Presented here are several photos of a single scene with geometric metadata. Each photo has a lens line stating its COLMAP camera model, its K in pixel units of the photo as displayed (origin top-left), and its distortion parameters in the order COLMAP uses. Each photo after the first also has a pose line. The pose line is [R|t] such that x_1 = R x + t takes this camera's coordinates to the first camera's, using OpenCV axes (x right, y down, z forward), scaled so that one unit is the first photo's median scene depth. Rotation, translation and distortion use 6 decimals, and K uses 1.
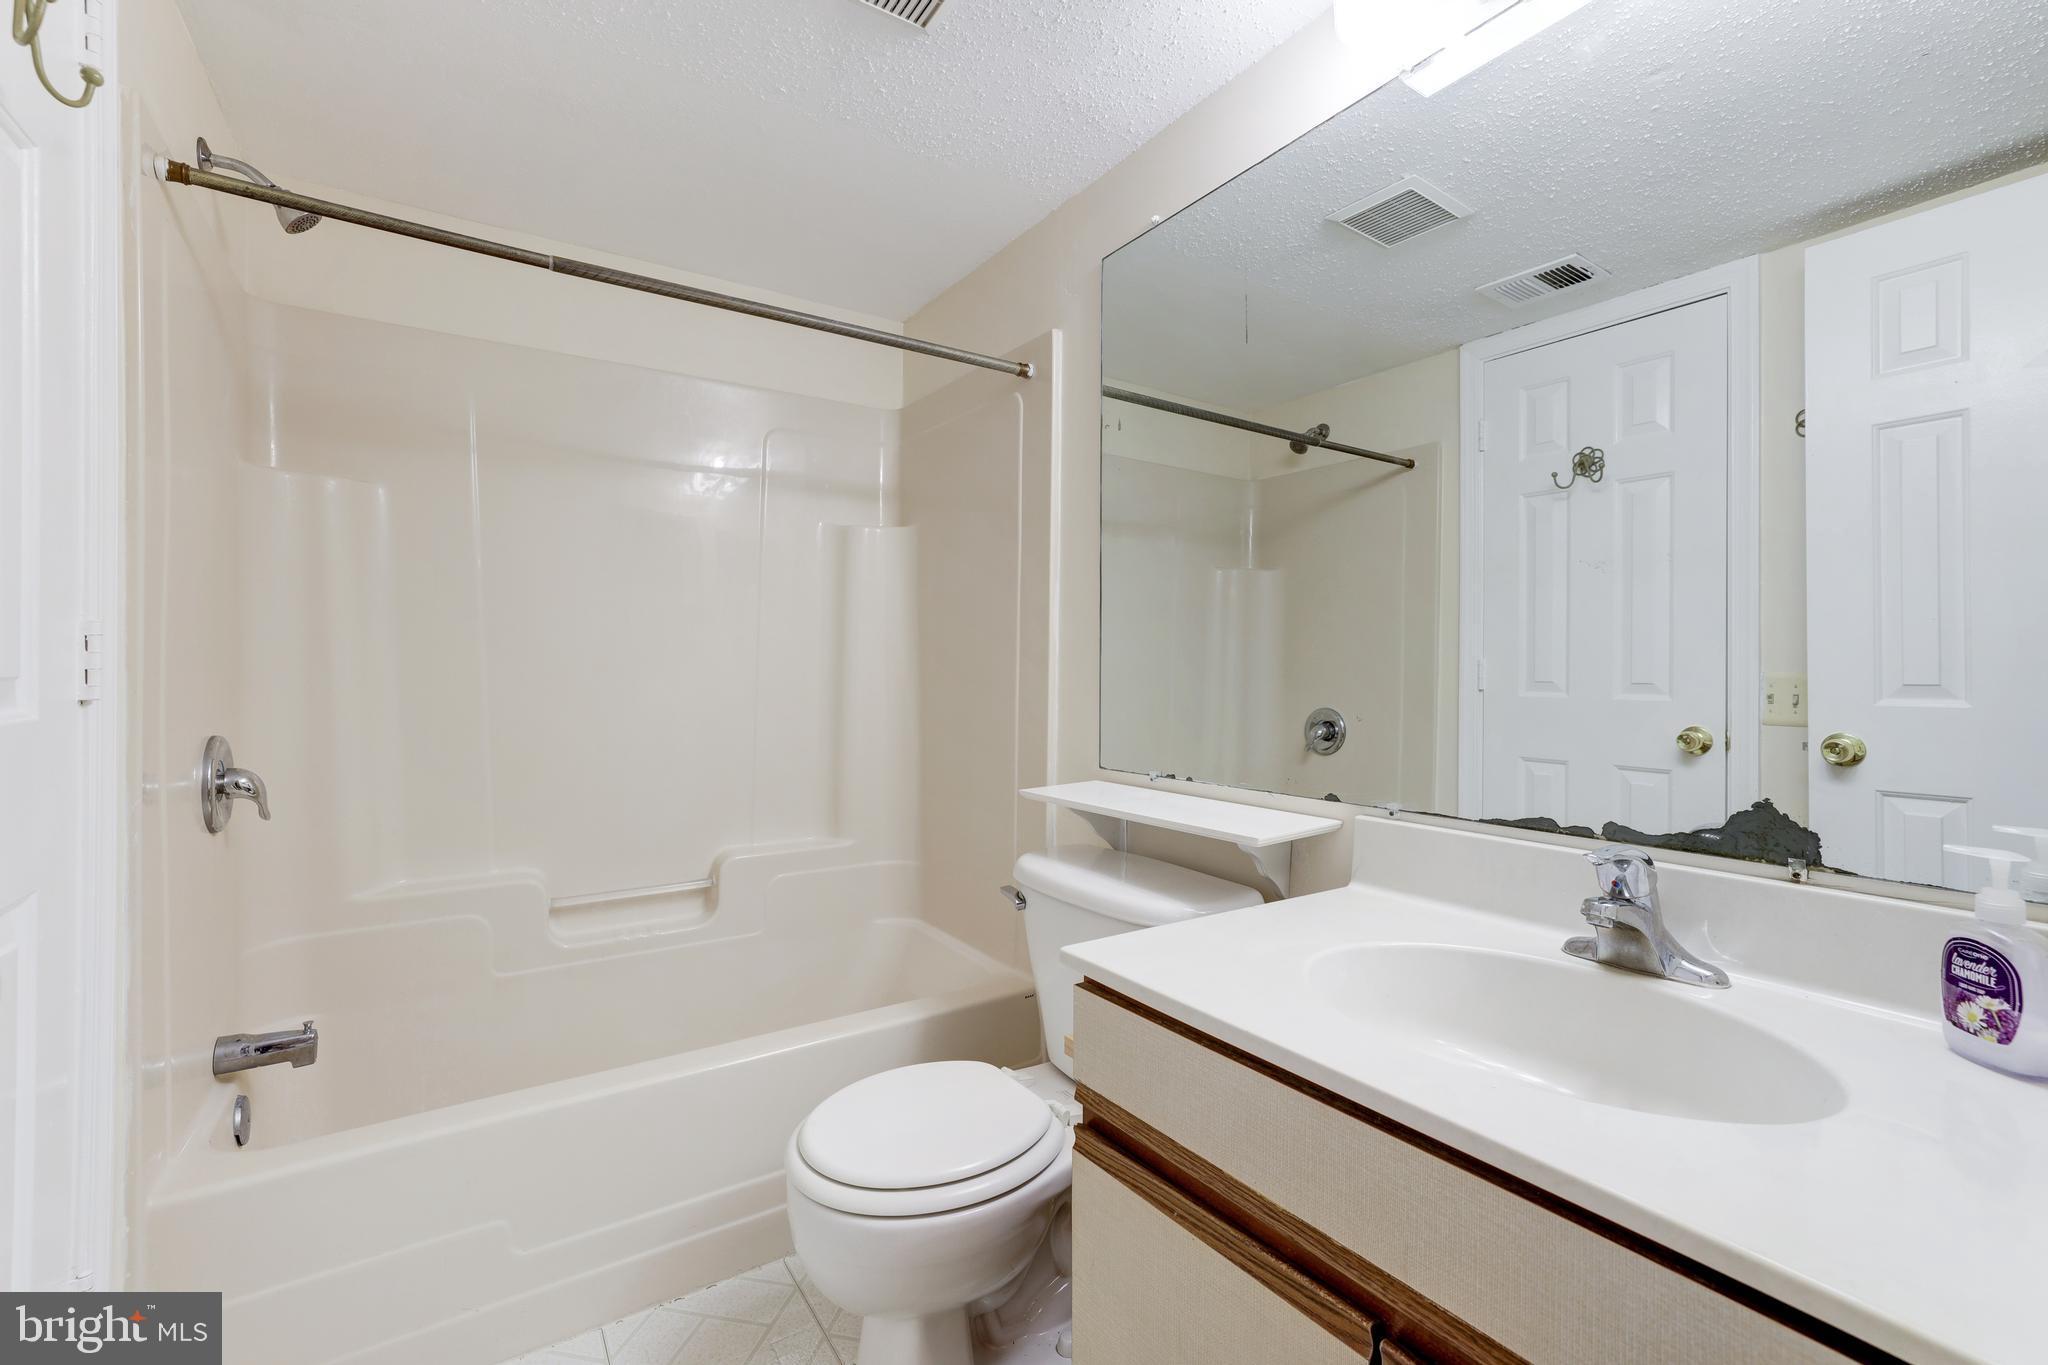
lens RADIAL K [[887.8, 0, 1022.5], [0, 887.8, 675.6], [0, 0, 1]] dist [-0.054479, 0.023098]
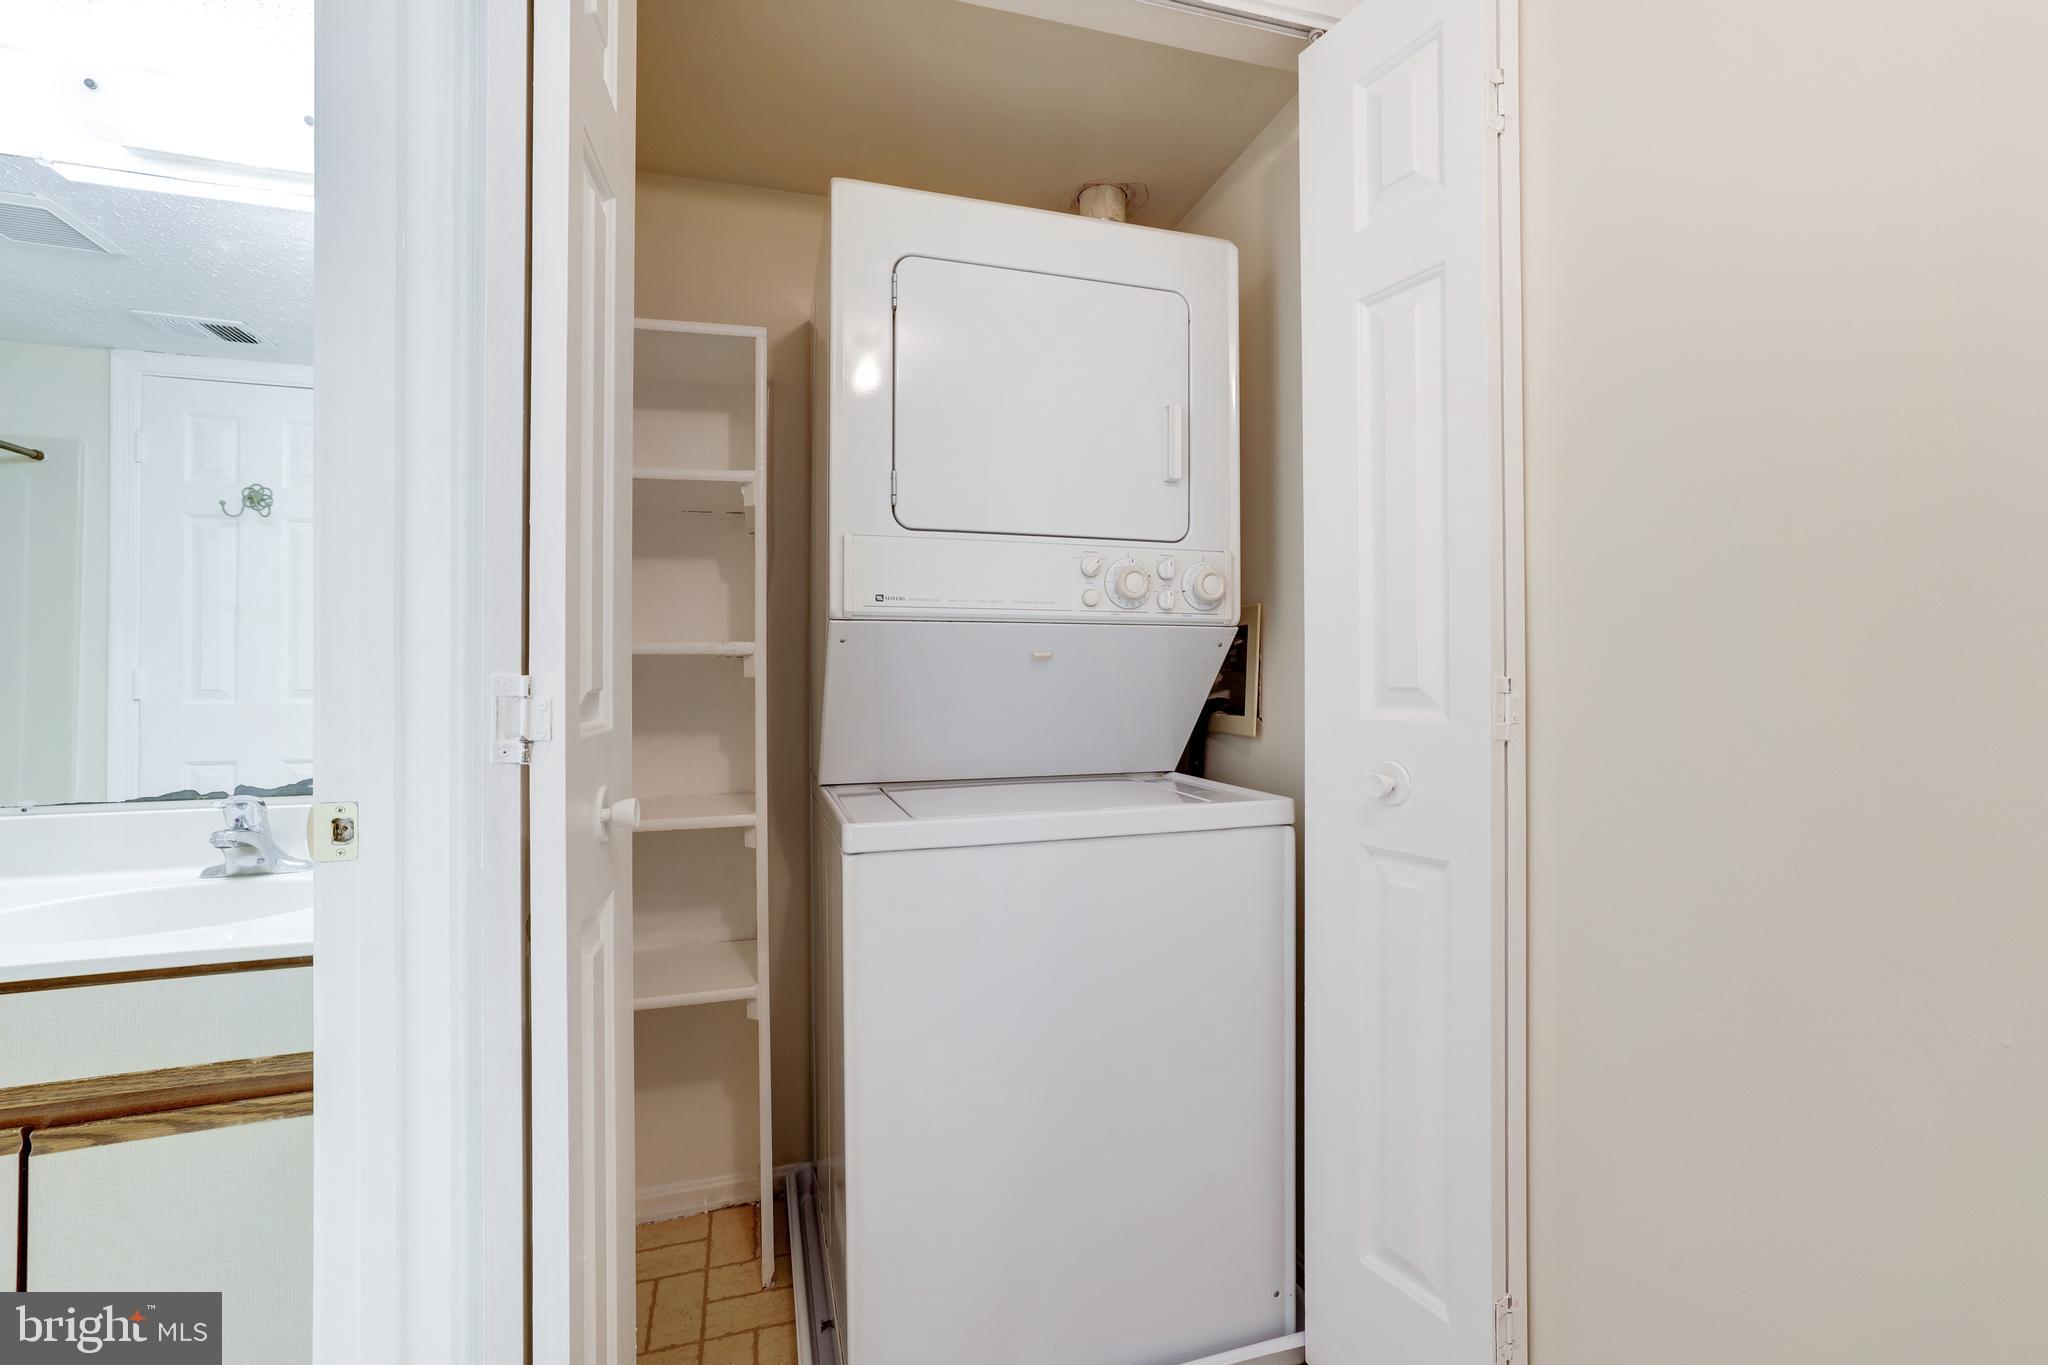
lens RADIAL K [[887.8, 0, 1022.5], [0, 887.8, 675.6], [0, 0, 1]] dist [-0.054479, 0.023098]
pose [[0.294235, -0.002088, 0.955731, -0.149293], [0.010271, 0.999947, -0.000978, 0.000072], [-0.955678, 0.010104, 0.294240, -0.320141]]
